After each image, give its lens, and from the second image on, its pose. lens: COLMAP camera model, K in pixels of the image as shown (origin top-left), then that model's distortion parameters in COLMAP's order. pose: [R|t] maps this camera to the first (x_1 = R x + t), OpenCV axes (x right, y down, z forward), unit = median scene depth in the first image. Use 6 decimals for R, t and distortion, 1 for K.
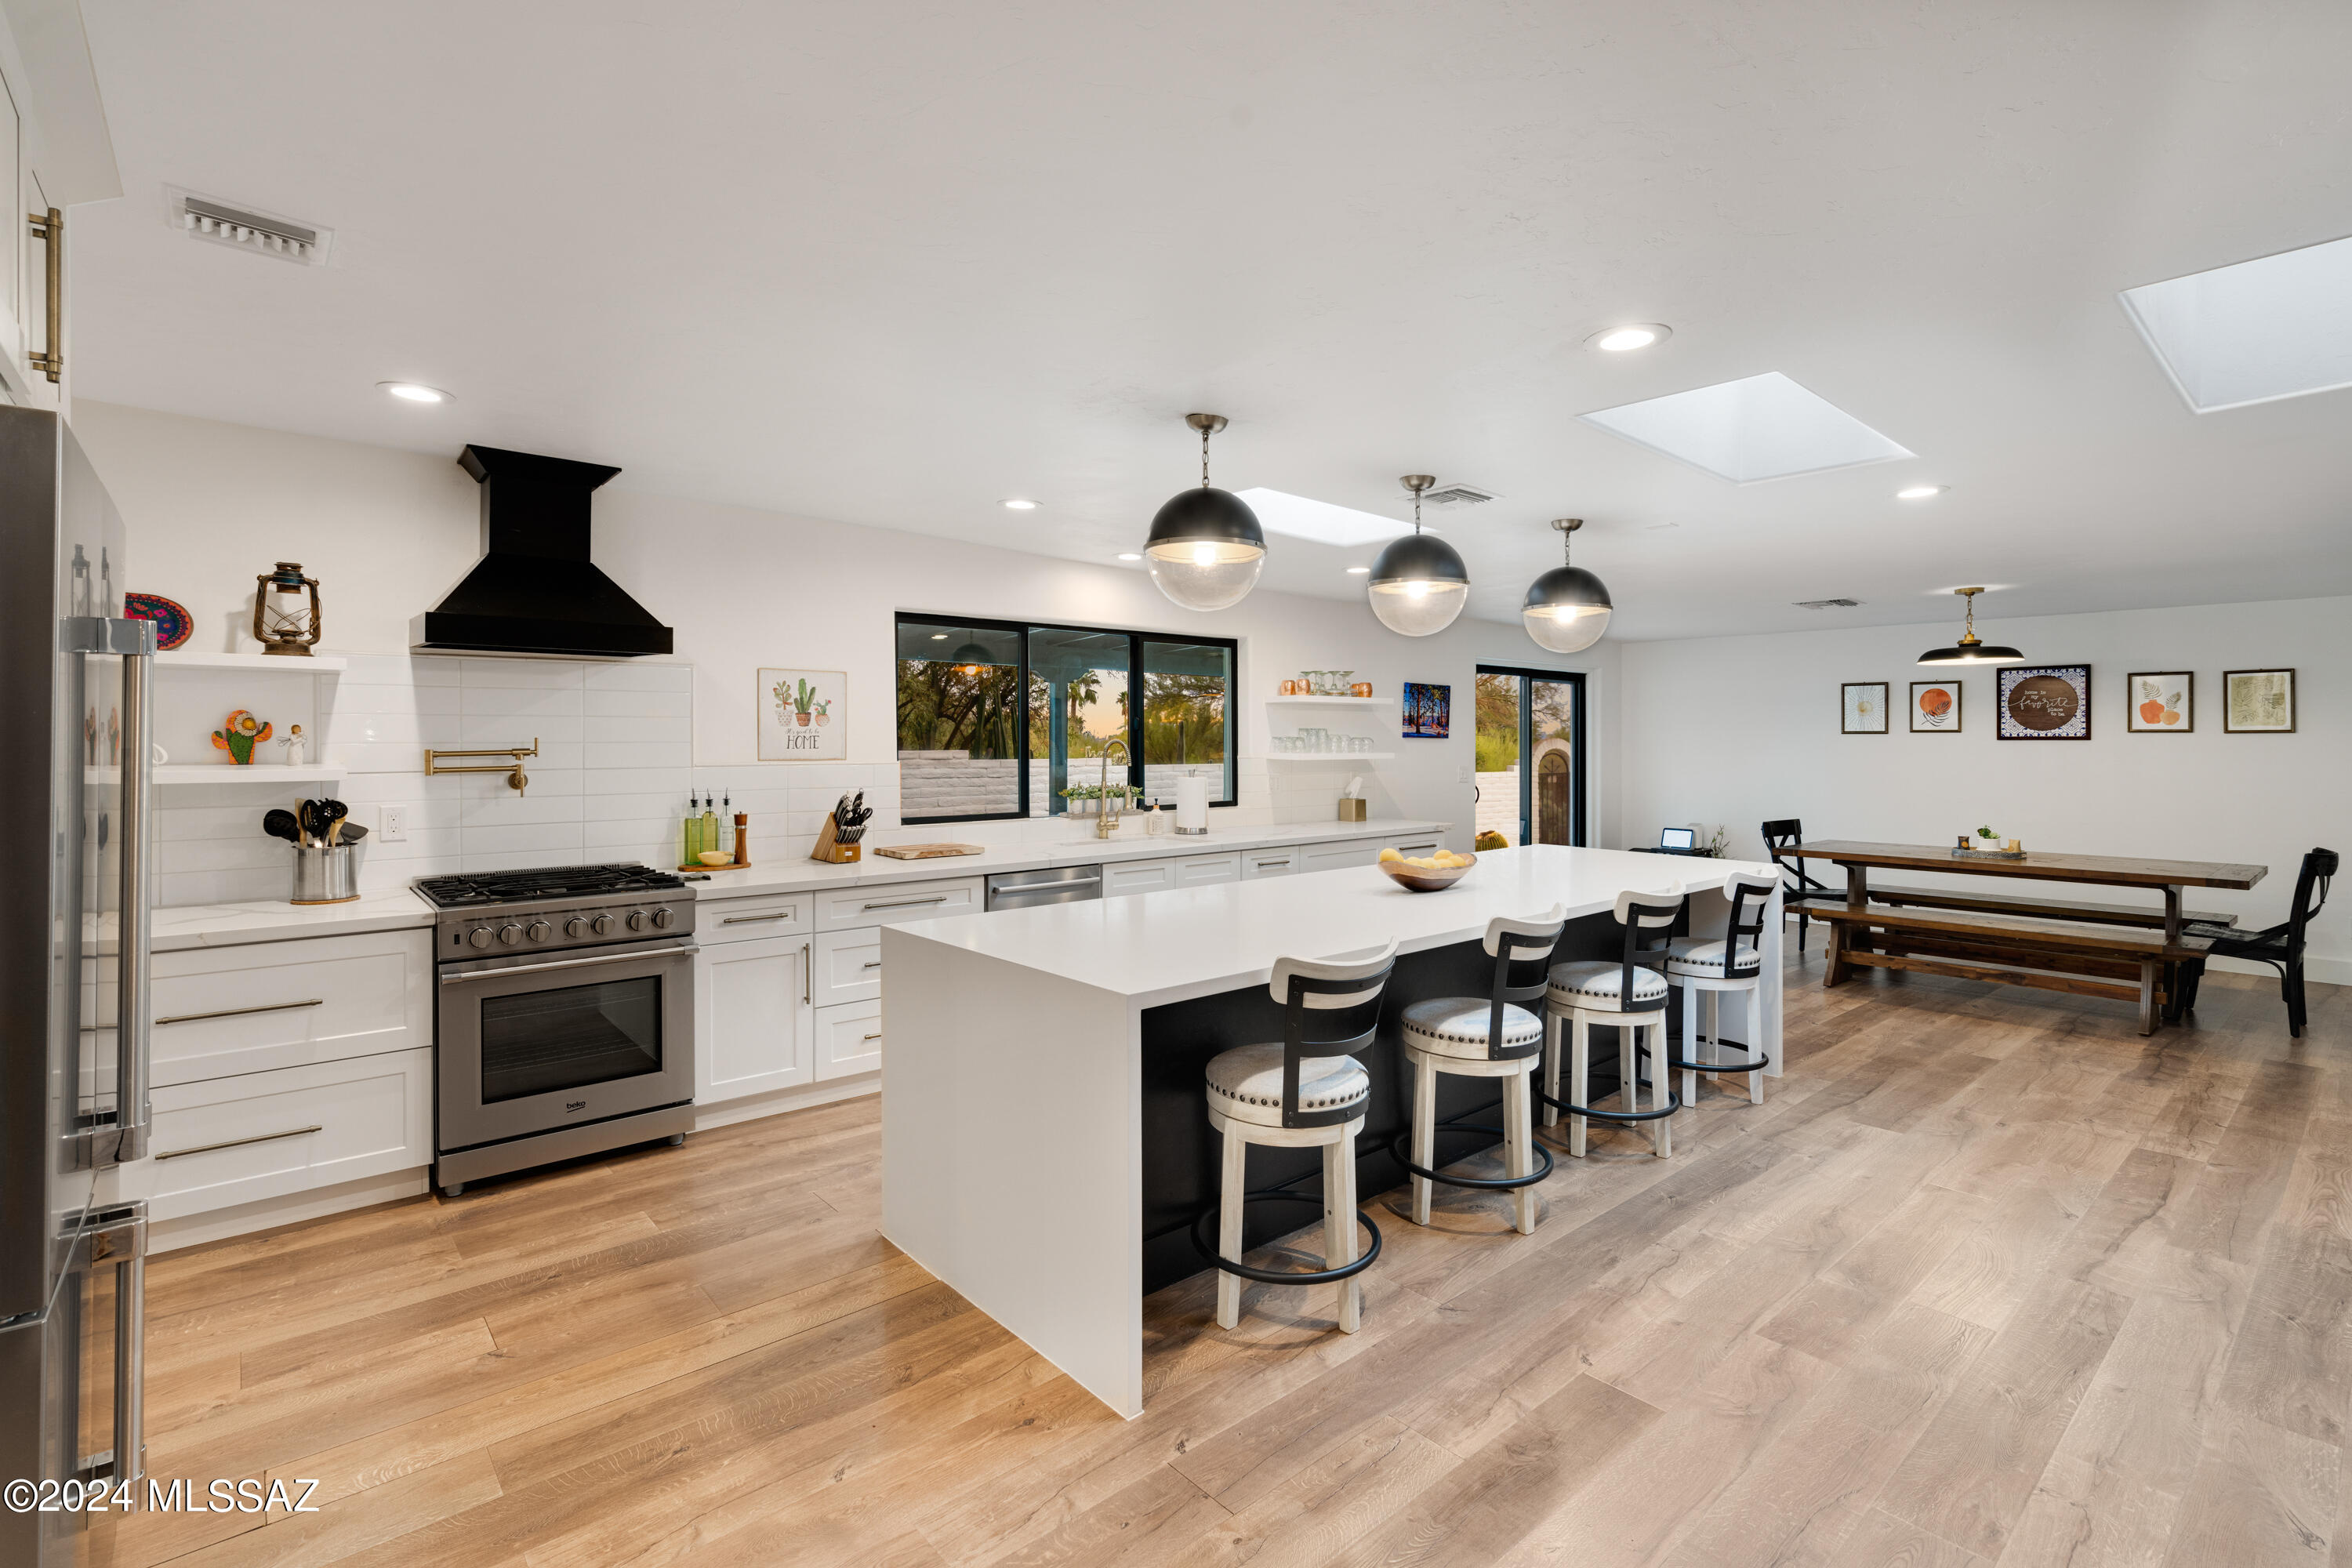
lens RADIAL K [[1088.6, 0, 1199.3], [0, 1088.6, 743.7], [0, 0, 1]] dist [0.009084, 0.000295]
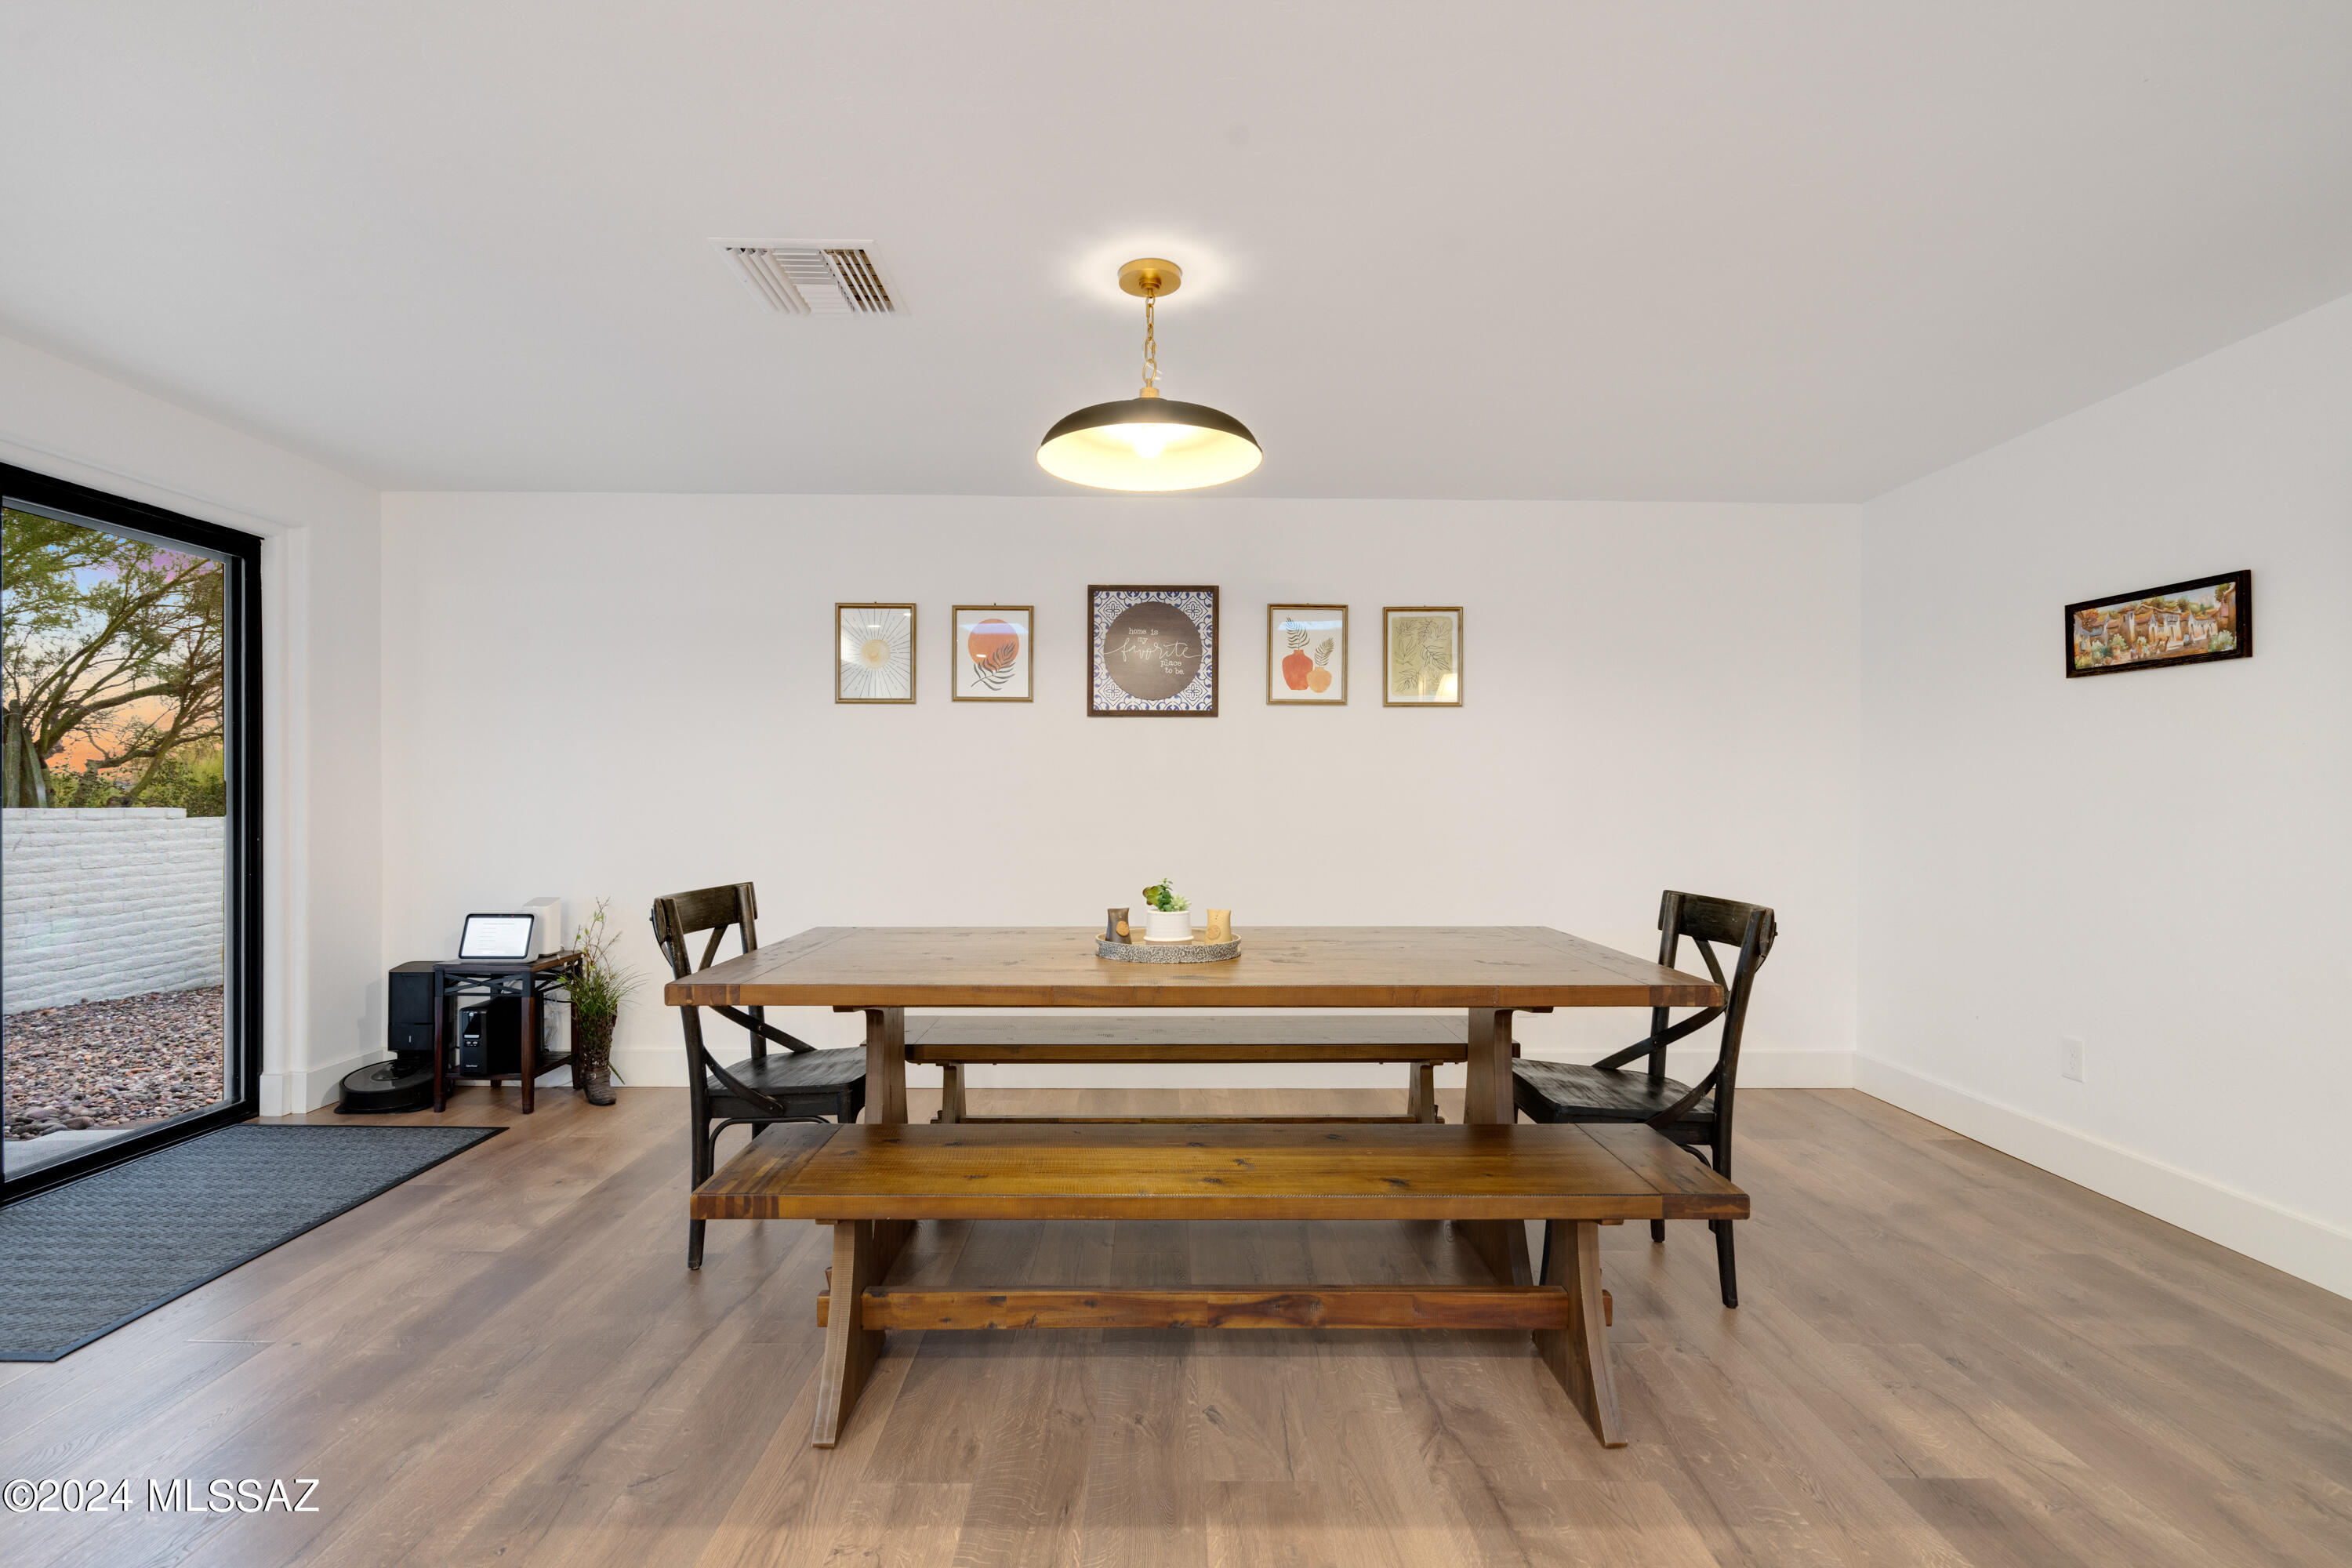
lens RADIAL K [[1104.3, 0, 1144.9], [0, 1104.3, 785.6], [0, 0, 1]] dist [-0.000941, 0.000055]
pose [[0.676342, 0.003948, 0.736577, 0.384172], [-0.000499, 0.999988, -0.004902, 0.039028], [-0.736588, 0.002948, 0.676336, 0.683056]]
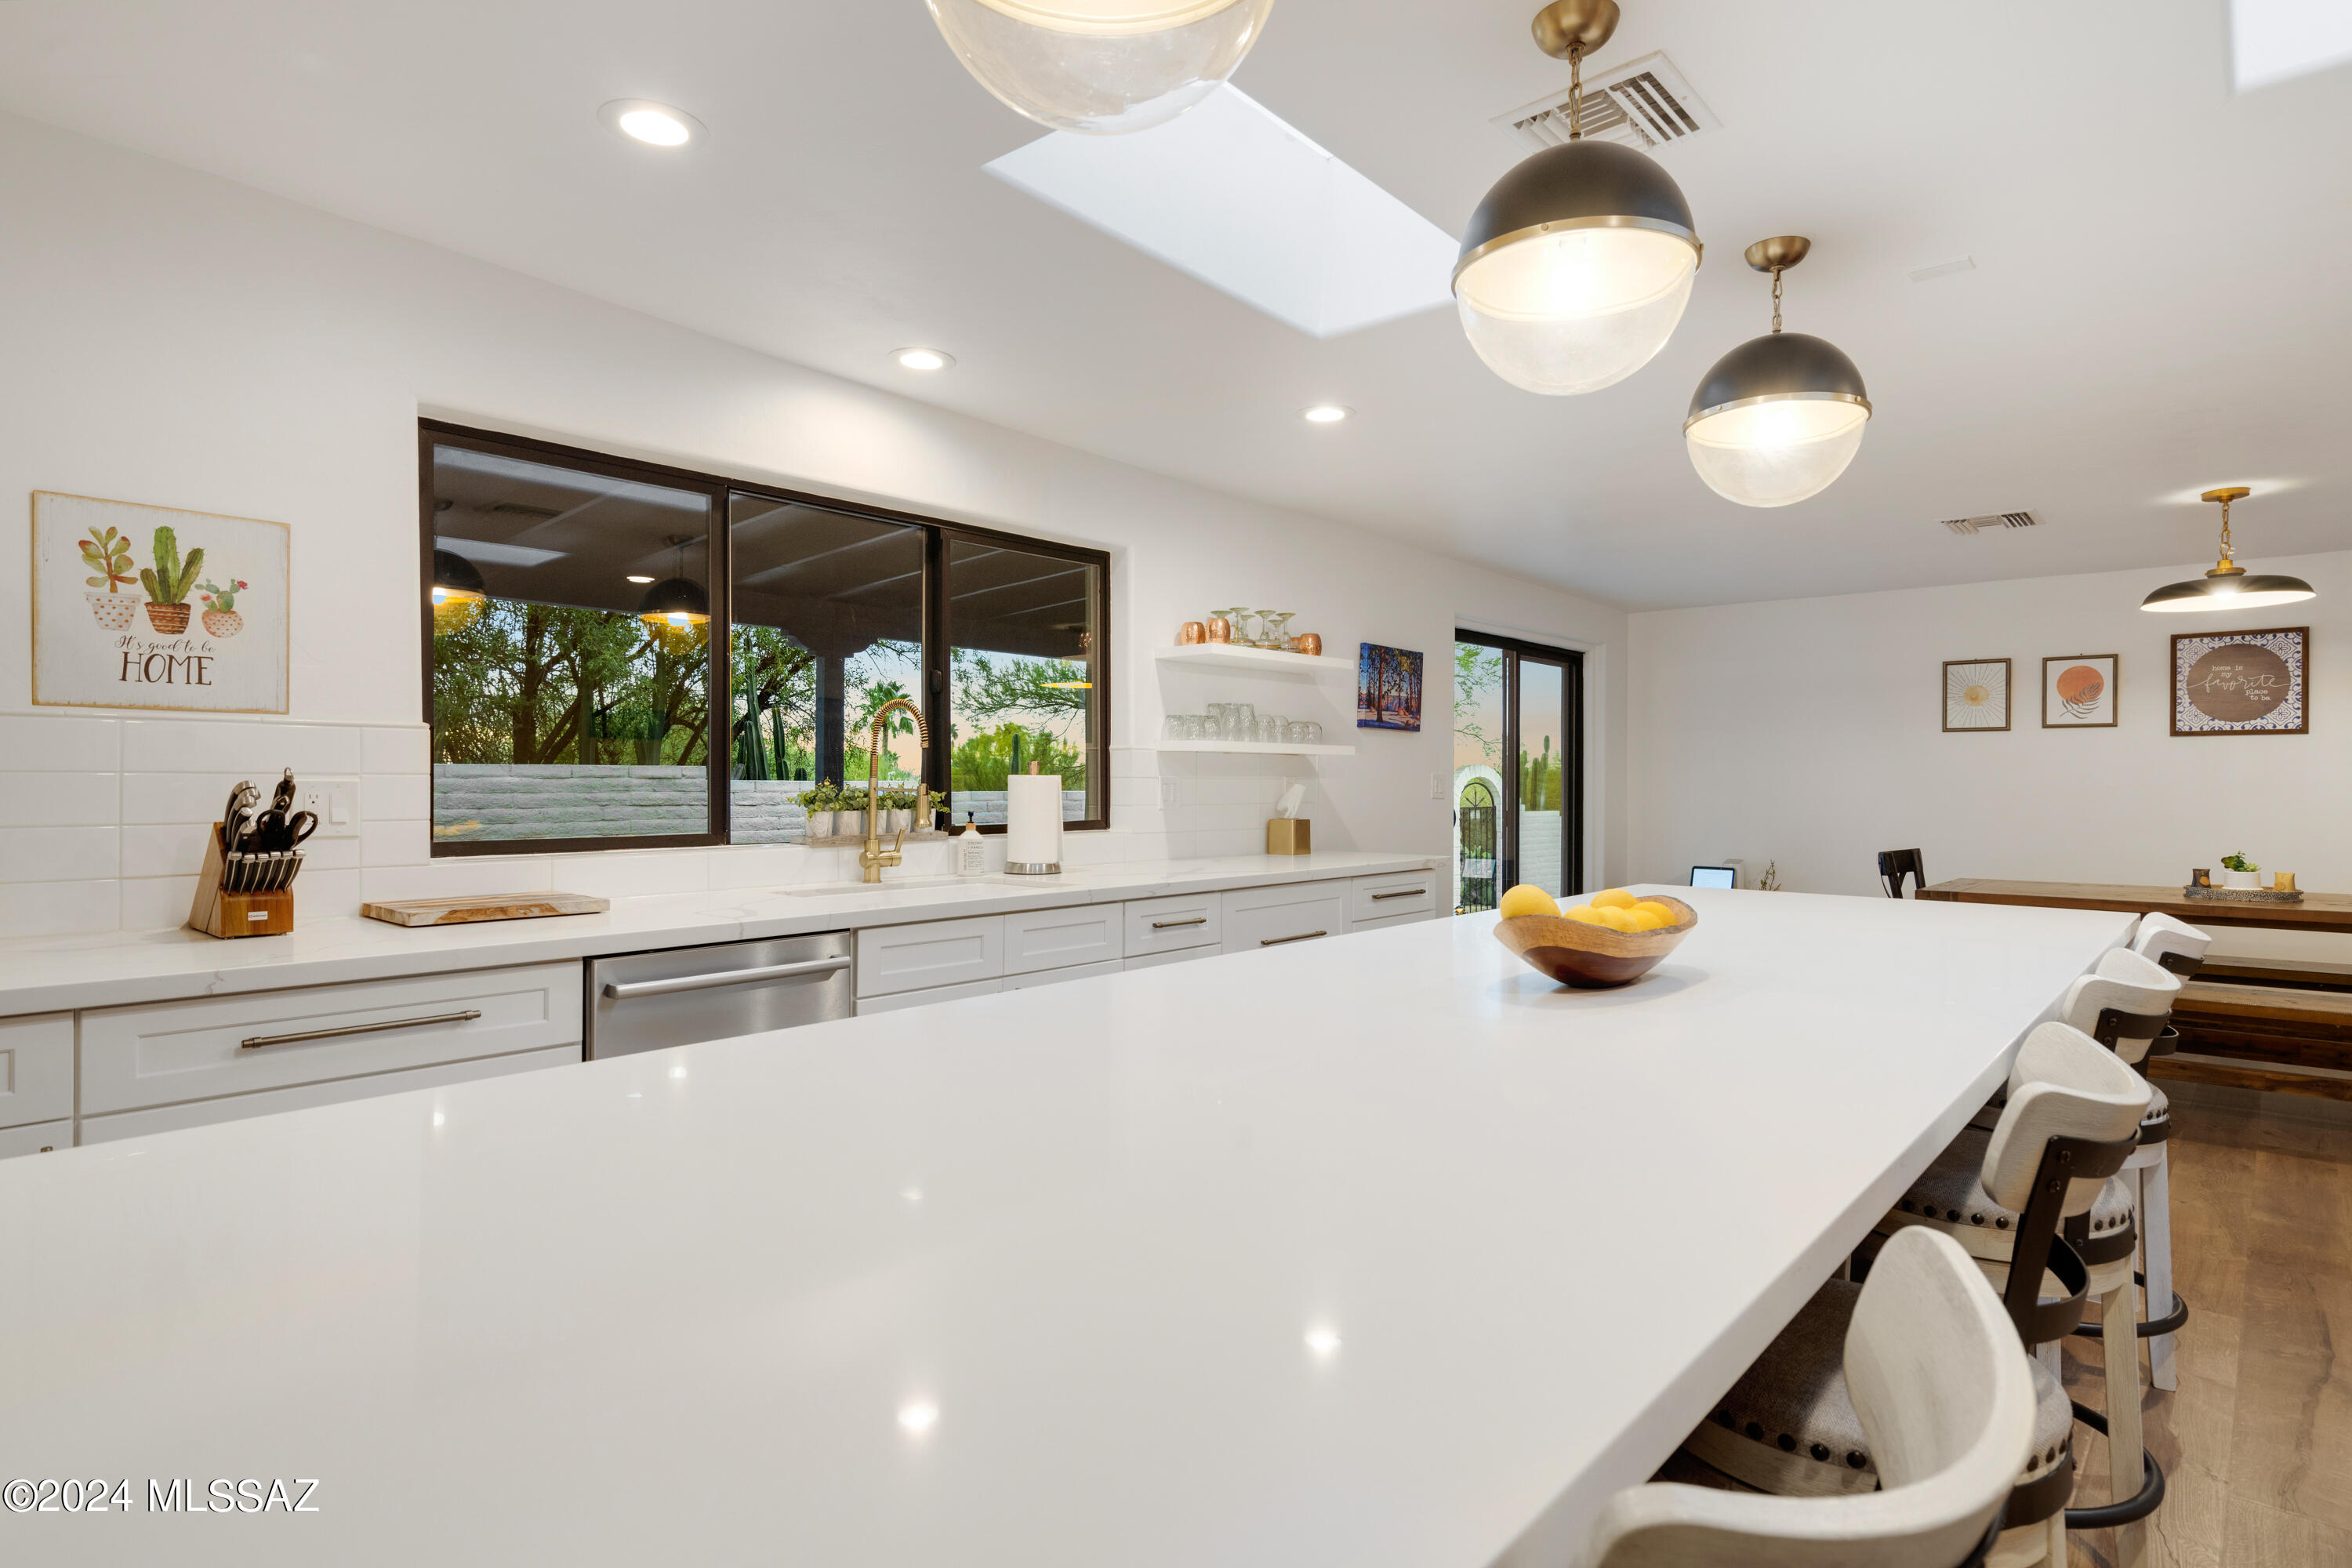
lens RADIAL K [[1244.3, 0, 1198.3], [0, 1244.3, 778.1], [0, 0, 1]] dist [0.016869, 0.001074]
pose [[0.991714, 0.001003, 0.128462, -0.004614], [-0.000191, 0.999980, -0.006336, 0.033212], [-0.128466, 0.006259, 0.991694, 0.305356]]
